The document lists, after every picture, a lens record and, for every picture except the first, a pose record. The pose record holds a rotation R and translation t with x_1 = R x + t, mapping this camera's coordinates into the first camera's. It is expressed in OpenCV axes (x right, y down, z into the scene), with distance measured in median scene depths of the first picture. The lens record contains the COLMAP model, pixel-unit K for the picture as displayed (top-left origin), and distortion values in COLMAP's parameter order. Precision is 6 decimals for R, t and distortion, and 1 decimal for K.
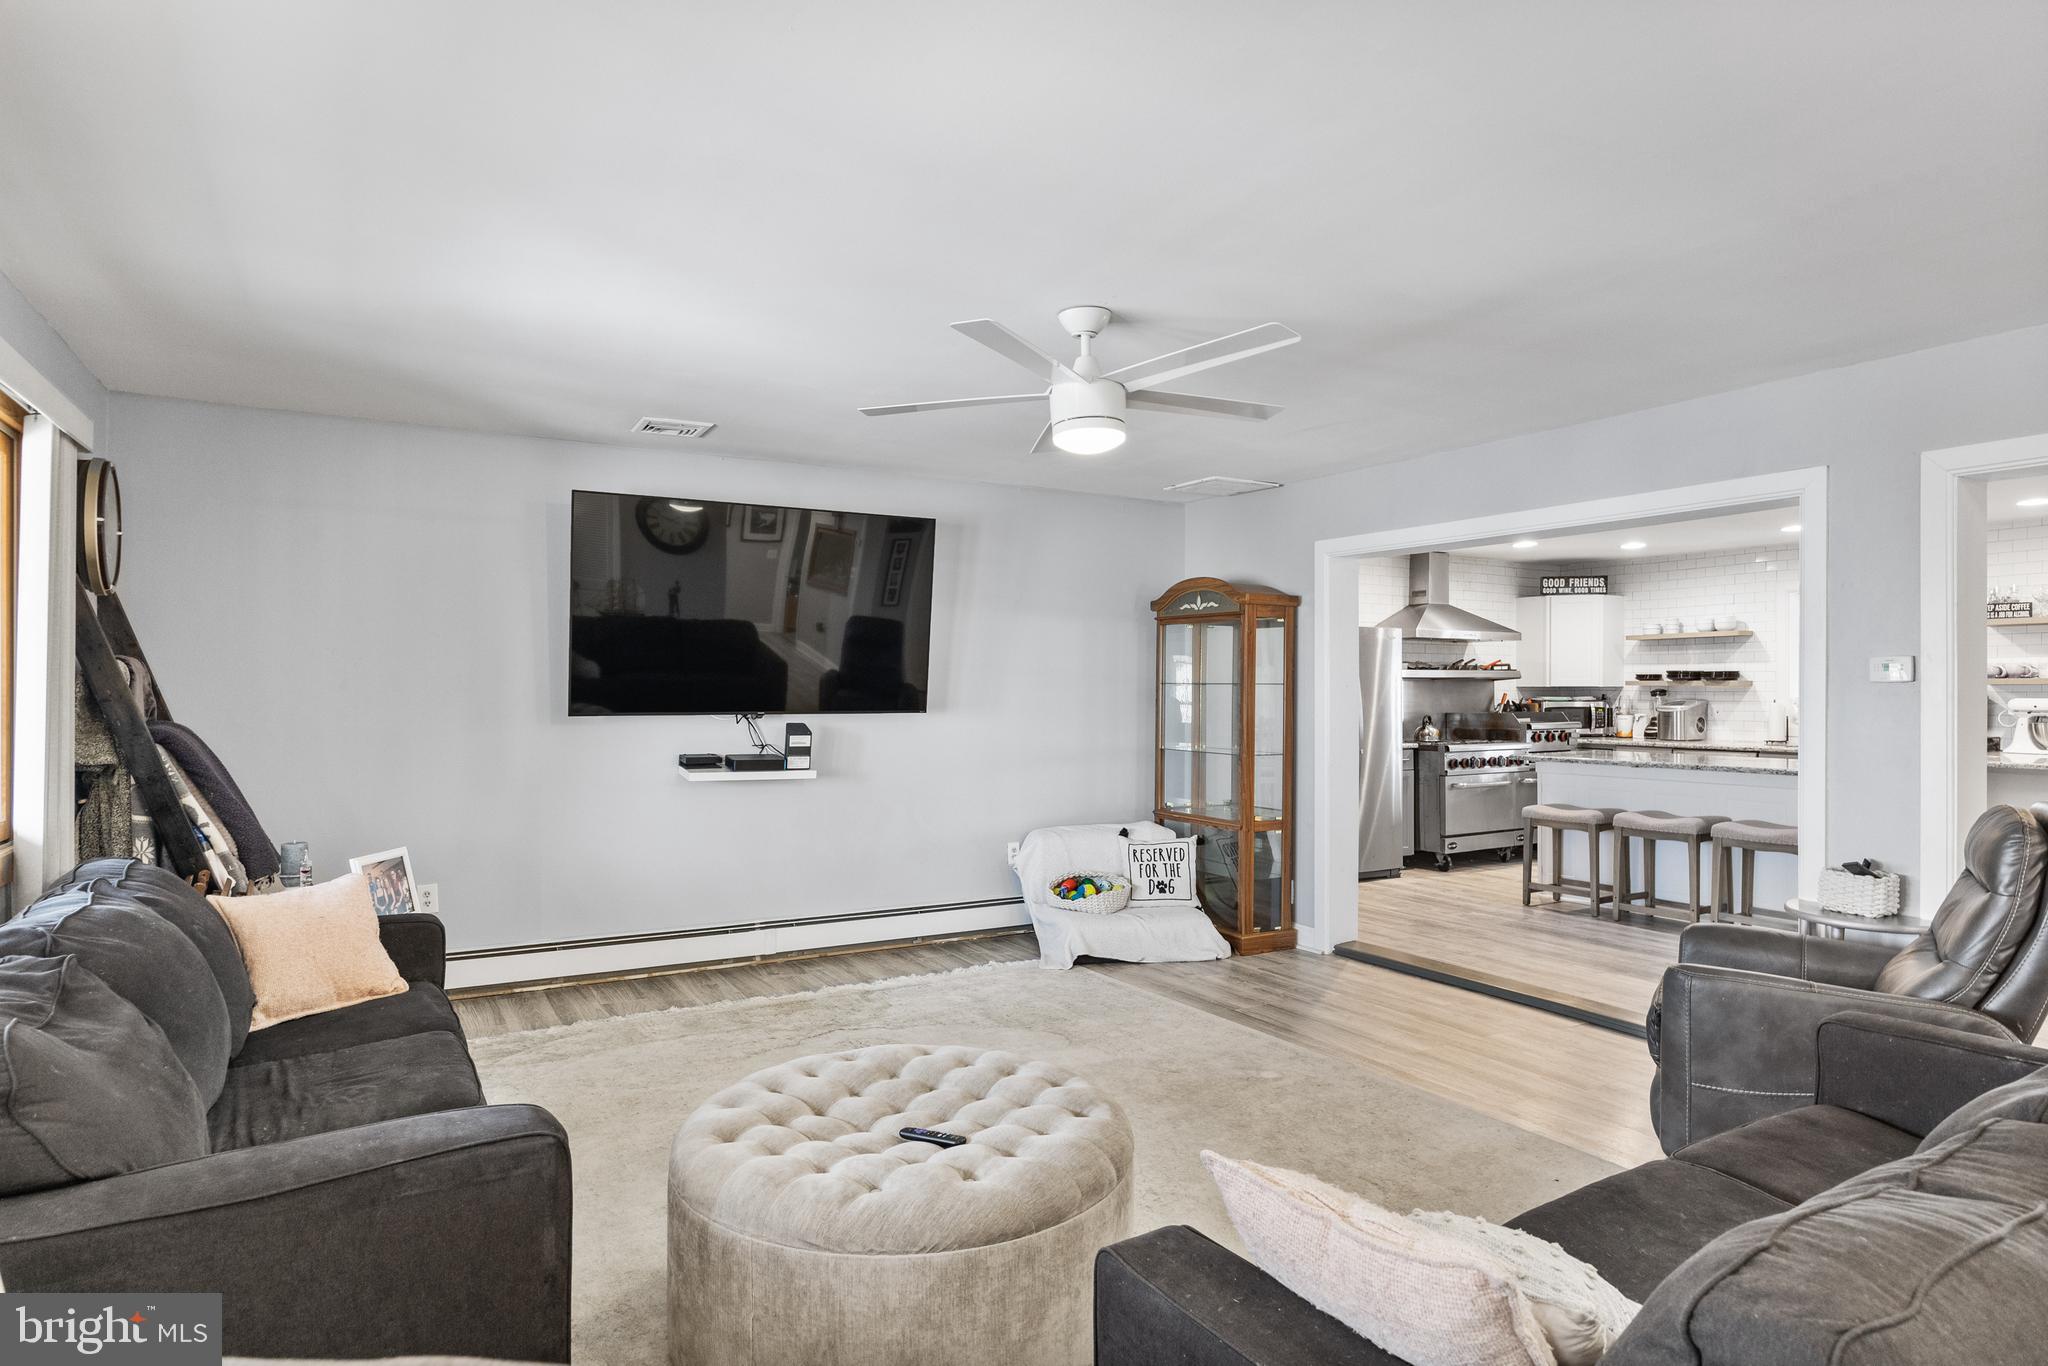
lens RADIAL K [[1155.3, 0, 1024.0], [0, 1155.3, 683.0], [0, 0, 1]] dist [-0.001580, -0.000396]
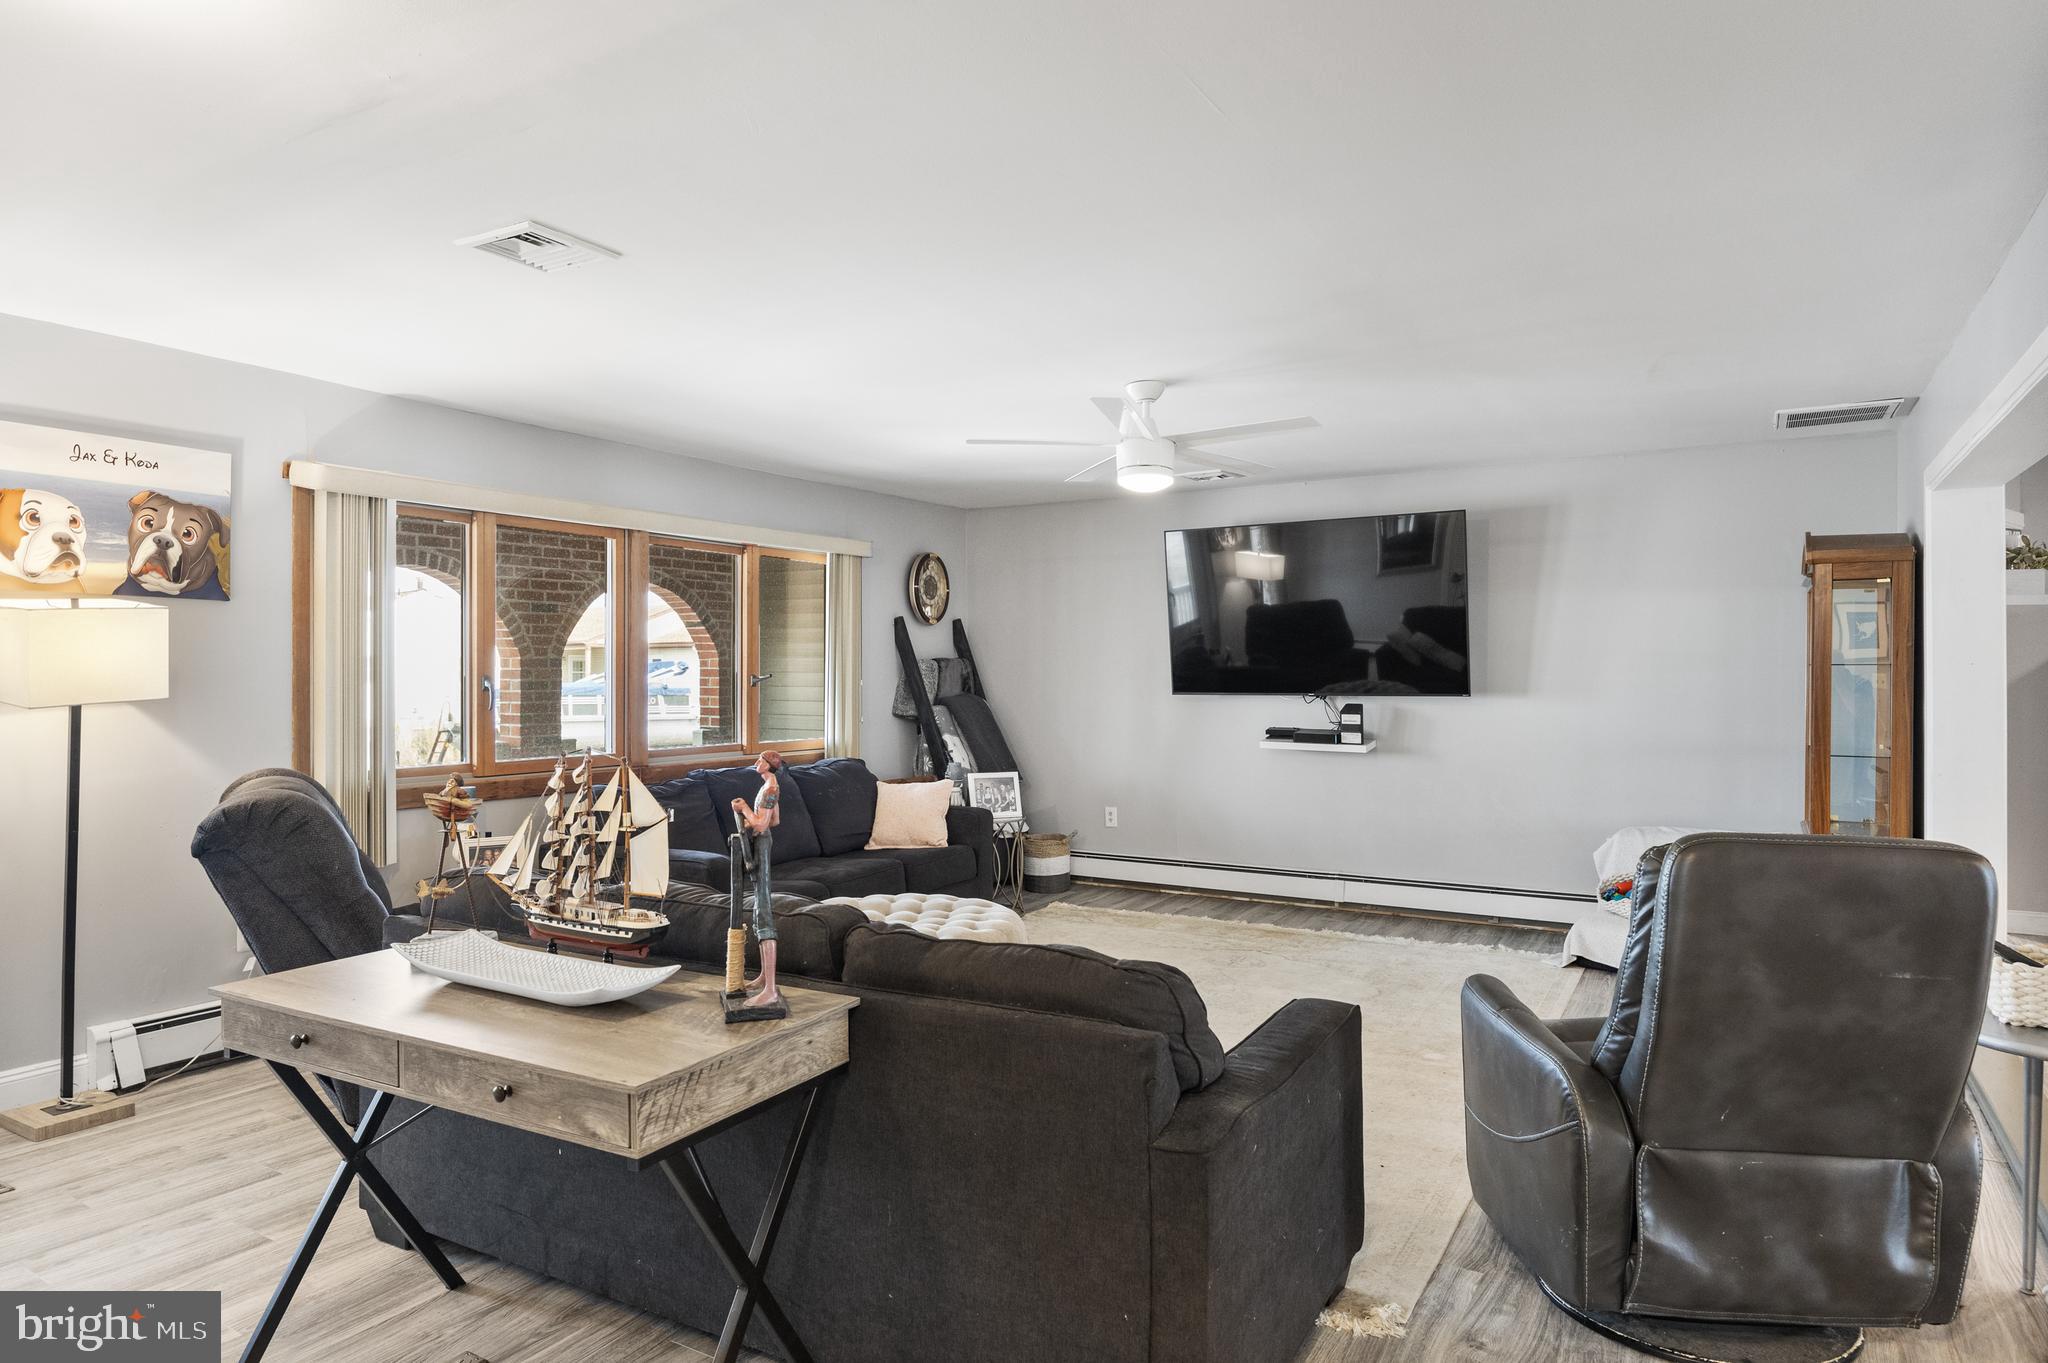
lens RADIAL K [[1221.9, 0, 1024.0], [0, 1221.9, 681.5], [0, 0, 1]] dist [-0.001349, -0.000129]
pose [[0.478028, 0.000096, -0.878344, 0.714173], [0.008045, 0.999958, 0.004488, 0.004639], [0.878308, -0.009212, 0.478007, 0.134241]]
